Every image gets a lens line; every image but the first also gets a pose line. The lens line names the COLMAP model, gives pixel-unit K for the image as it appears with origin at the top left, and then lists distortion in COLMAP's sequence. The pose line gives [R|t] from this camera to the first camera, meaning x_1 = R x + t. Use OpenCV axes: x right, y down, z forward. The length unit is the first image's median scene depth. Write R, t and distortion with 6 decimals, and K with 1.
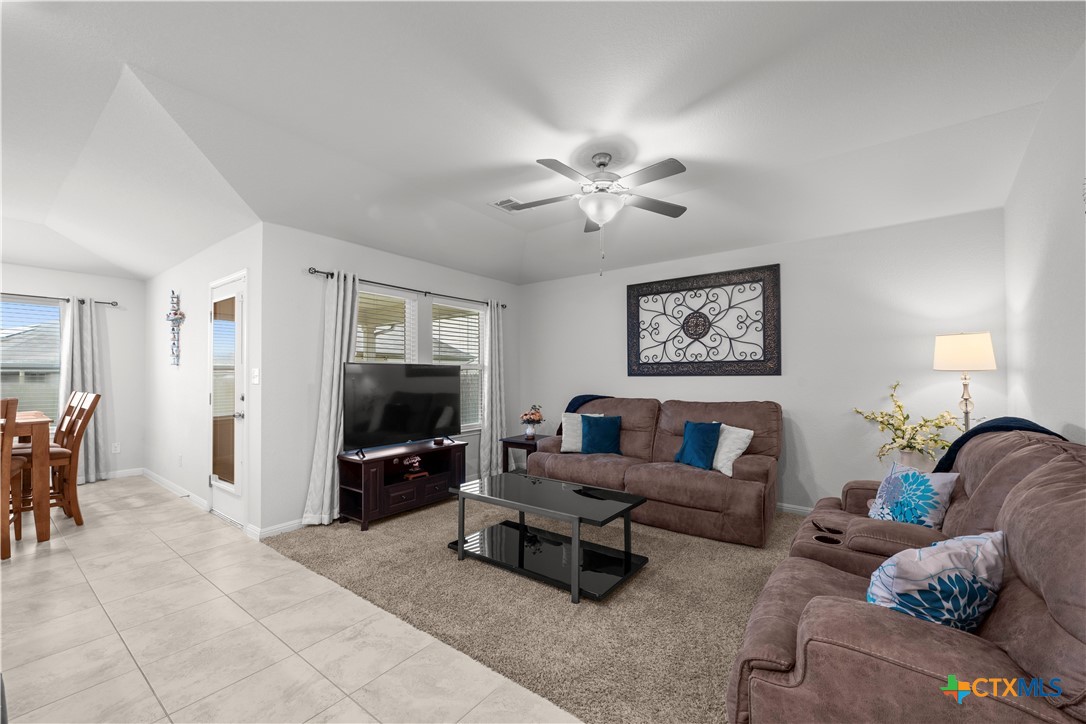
lens RADIAL K [[431.7, 0, 549.6], [0, 431.7, 368.3], [0, 0, 1]] dist [0.000932, -0.000750]
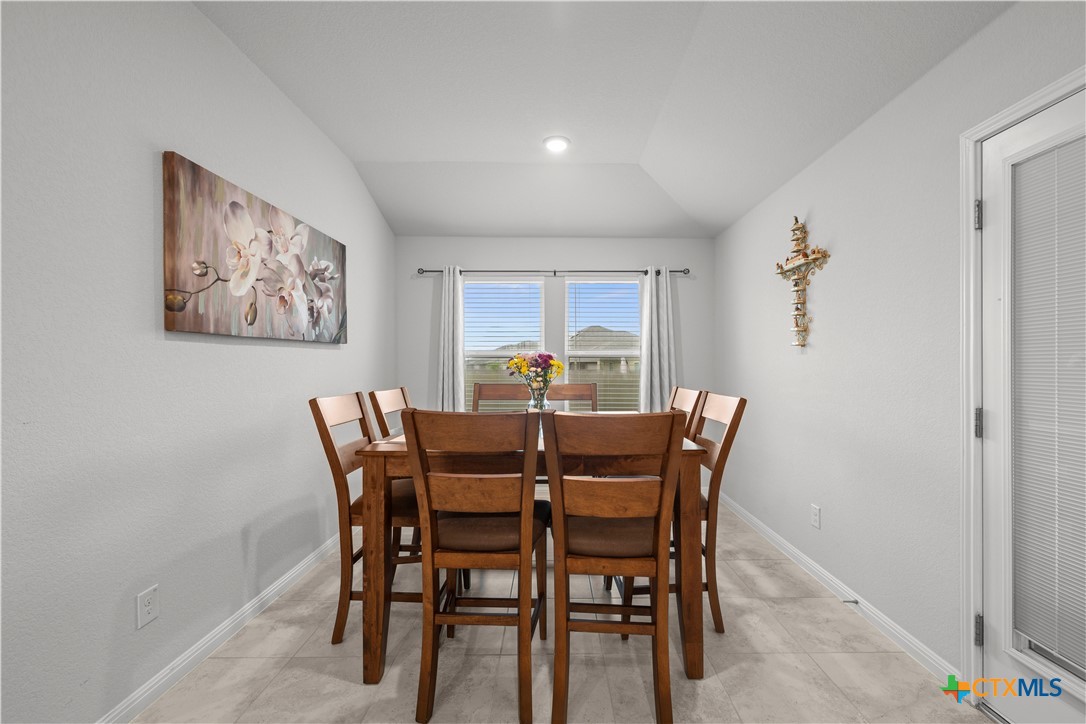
lens RADIAL K [[431.7, 0, 554.6], [0, 431.7, 365.6], [0, 0, 1]] dist [0.000932, -0.000750]
pose [[0.602130, 0.002516, -0.798394, -0.699444], [0.008413, 0.999920, 0.009496, 0.012050], [0.798354, -0.012434, 0.602060, 0.452969]]
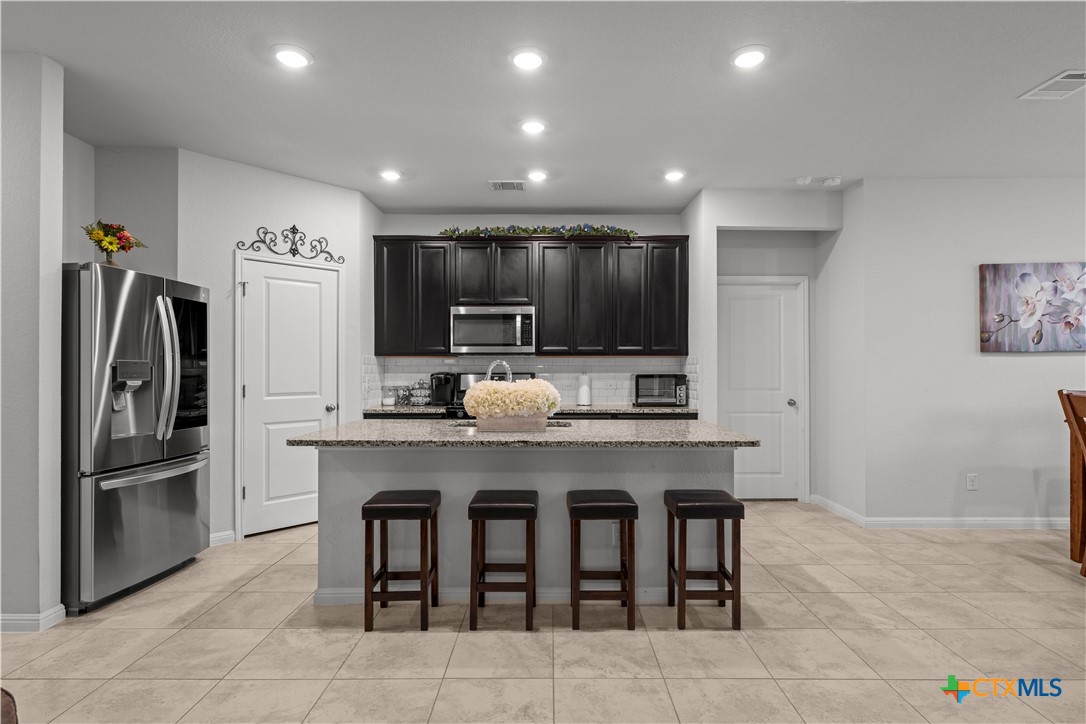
lens RADIAL K [[566.4, 0, 553.3], [0, 566.4, 364.3], [0, 0, 1]] dist [-0.003263, 0.001130]
pose [[-0.801773, -0.001842, -0.597627, 0.076393], [0.008910, 0.999847, -0.015036, 0.012452], [0.597563, -0.017380, -0.801634, 0.791420]]
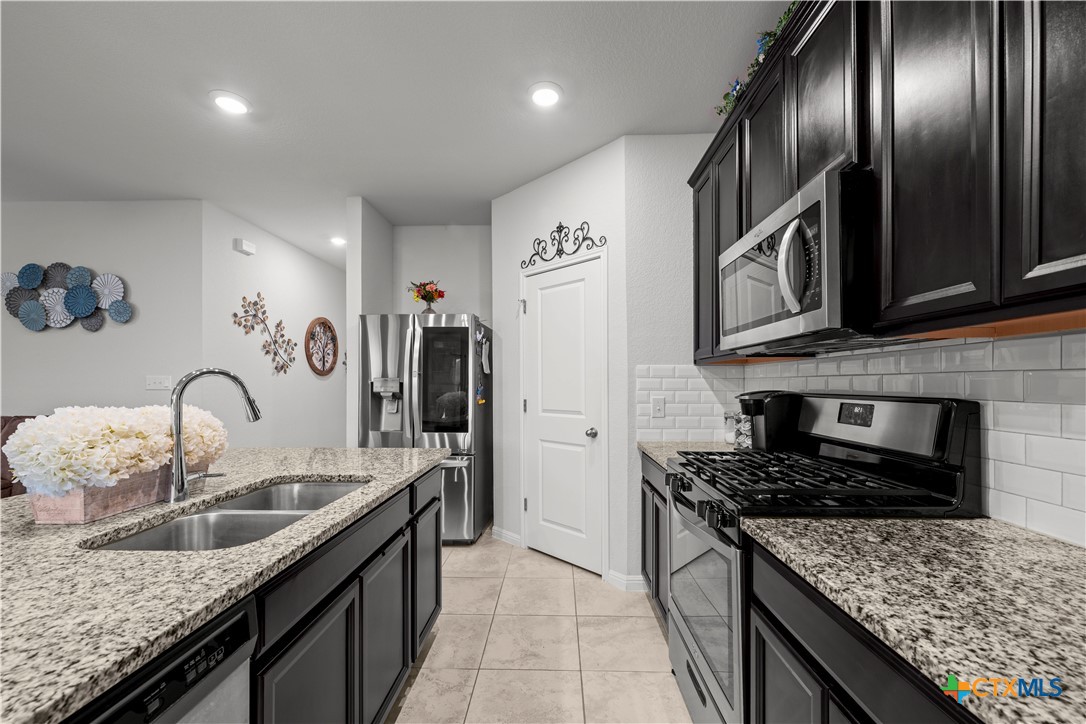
lens RADIAL K [[431.7, 0, 545.5], [0, 431.7, 381.8], [0, 0, 1]] dist [0.000932, -0.000750]
pose [[-0.573824, 0.006180, 0.818955, -0.772112], [-0.006682, 0.999903, -0.012228, 0.006139], [-0.818951, -0.012489, -0.573727, 0.060312]]
